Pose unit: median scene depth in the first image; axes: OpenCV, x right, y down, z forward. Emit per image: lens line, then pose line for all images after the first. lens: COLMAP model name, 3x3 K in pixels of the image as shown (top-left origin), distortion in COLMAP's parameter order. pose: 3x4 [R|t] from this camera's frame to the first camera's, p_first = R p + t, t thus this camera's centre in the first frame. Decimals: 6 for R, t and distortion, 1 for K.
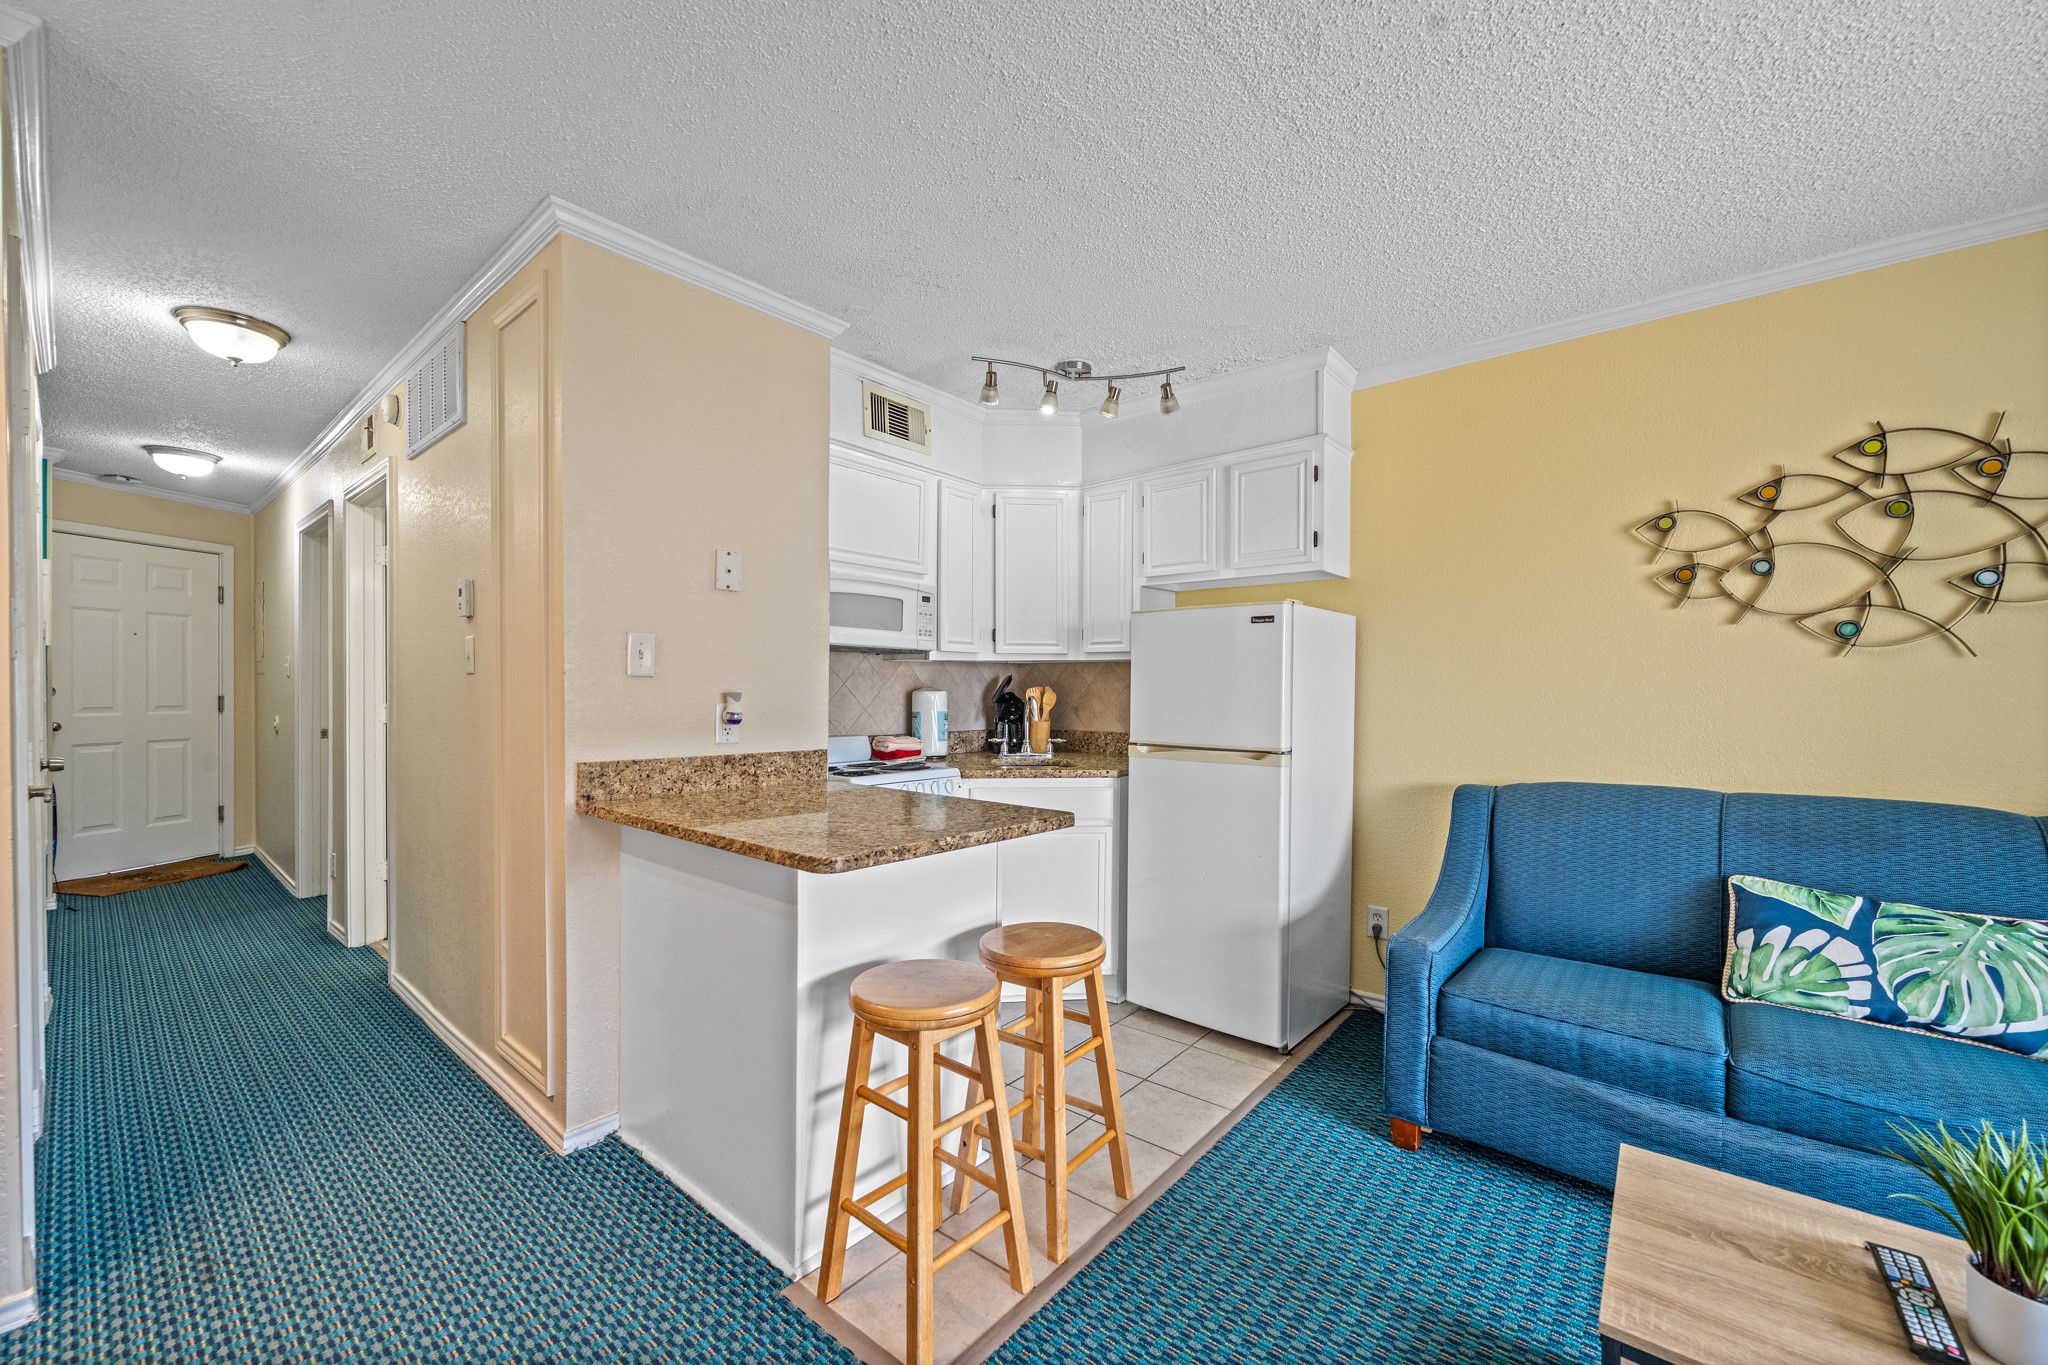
lens RADIAL K [[797.6, 0, 1029.9], [0, 797.6, 693.4], [0, 0, 1]] dist [-0.002821, -0.000090]
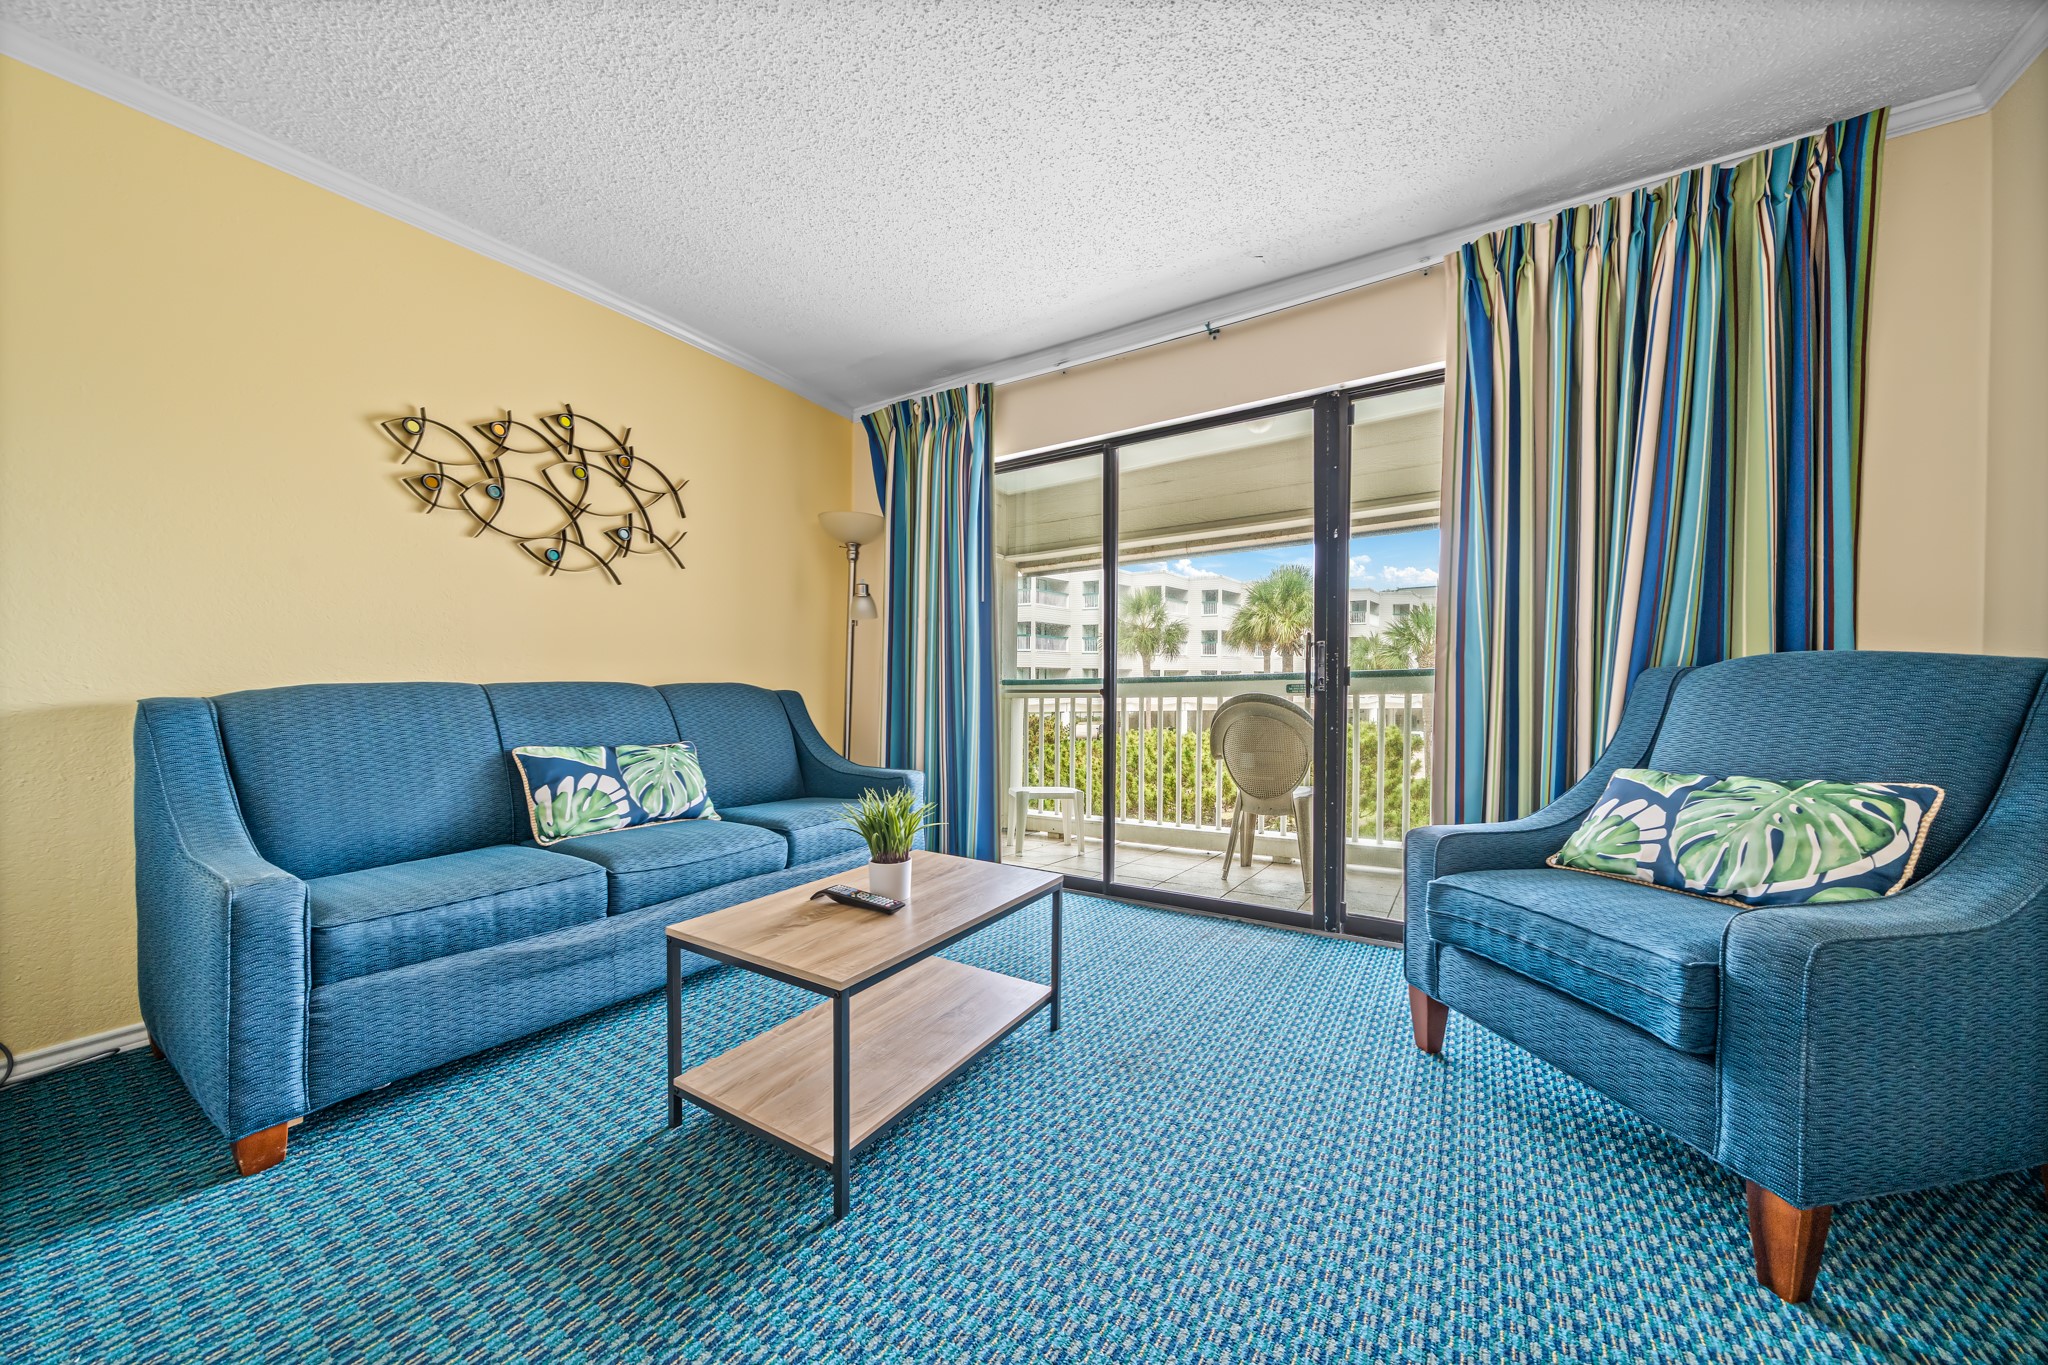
lens RADIAL K [[700.0, 0, 1034.9], [0, 700.0, 686.8], [0, 0, 1]] dist [-0.007810, -0.000088]
pose [[-0.126736, -0.015525, 0.991815, -0.226726], [0.003079, 0.999867, 0.016045, 0.127625], [-0.991932, 0.005087, -0.126671, 0.384806]]
